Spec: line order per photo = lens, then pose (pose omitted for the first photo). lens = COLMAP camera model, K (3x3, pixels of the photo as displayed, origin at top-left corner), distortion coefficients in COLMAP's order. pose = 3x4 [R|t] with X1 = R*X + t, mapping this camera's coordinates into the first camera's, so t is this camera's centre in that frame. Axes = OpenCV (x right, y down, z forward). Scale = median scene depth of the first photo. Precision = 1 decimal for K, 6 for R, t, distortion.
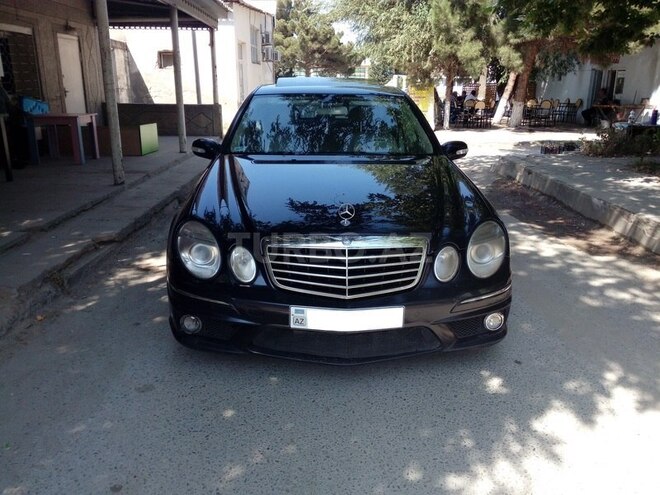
lens RADIAL K [[577.3, 0, 330.0], [0, 577.3, 247.5], [0, 0, 1]] dist [-0.000069, -0.011693]
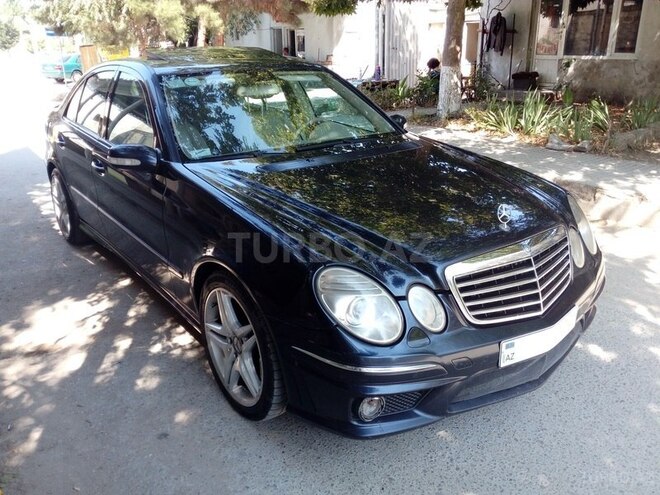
lens RADIAL K [[577.3, 0, 330.0], [0, 577.3, 247.5], [0, 0, 1]] dist [-0.000069, -0.011693]
pose [[0.802065, -0.220096, 0.555203, -0.200626], [0.182552, 0.975474, 0.122981, -0.050891], [-0.568654, 0.002715, 0.822572, 0.135239]]
